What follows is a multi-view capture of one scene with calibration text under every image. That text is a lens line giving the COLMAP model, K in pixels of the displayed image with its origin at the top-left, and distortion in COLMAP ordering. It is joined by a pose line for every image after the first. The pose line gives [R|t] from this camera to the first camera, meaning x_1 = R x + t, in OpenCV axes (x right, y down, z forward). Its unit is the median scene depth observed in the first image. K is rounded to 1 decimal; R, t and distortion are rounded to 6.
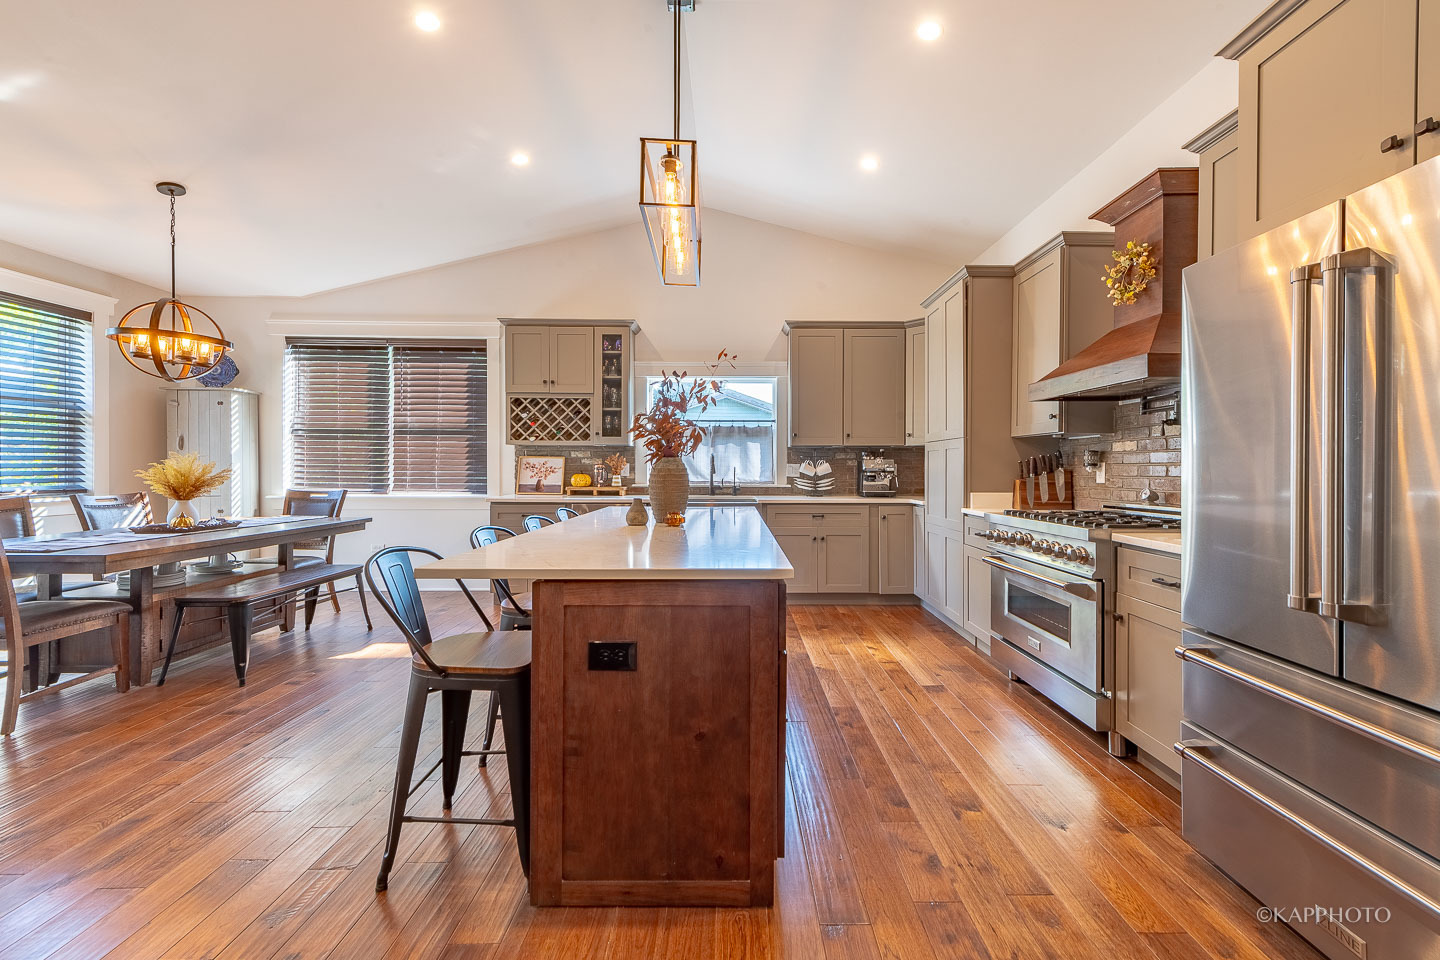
lens RADIAL K [[580.1, 0, 716.7], [0, 580.1, 468.6], [0, 0, 1]] dist [0.001496, 0.000025]
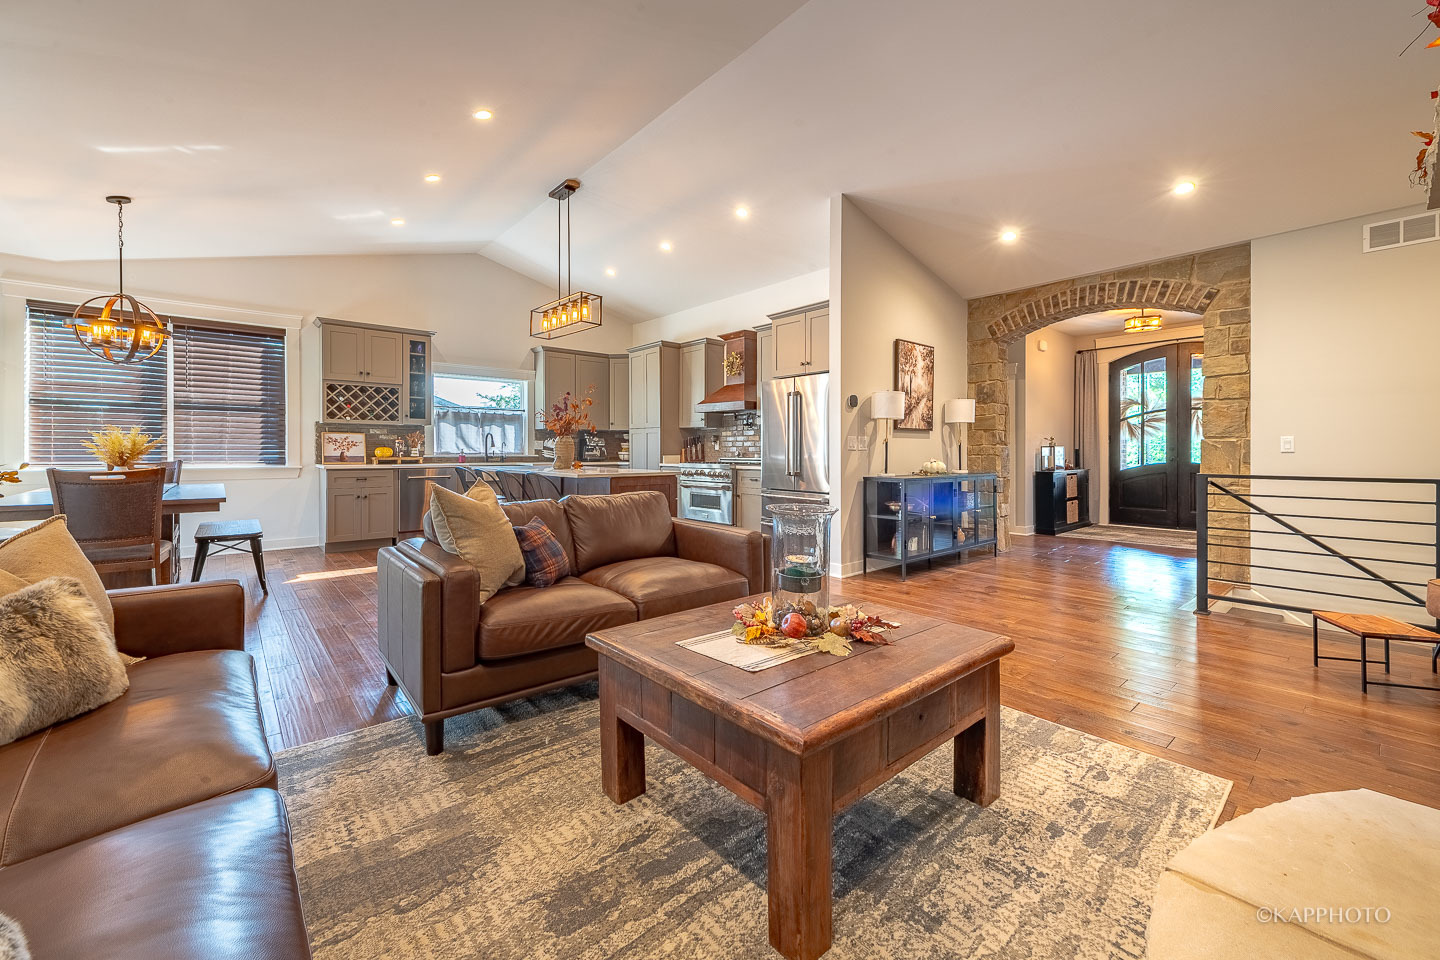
lens RADIAL K [[615.5, 0, 779.8], [0, 615.5, 451.6], [0, 0, 1]] dist [0.000342, -0.000100]
pose [[0.678898, -0.004313, 0.734220, -0.649074], [0.003385, 0.999991, 0.002743, 0.018820], [-0.734225, 0.000623, 0.678906, -0.556653]]
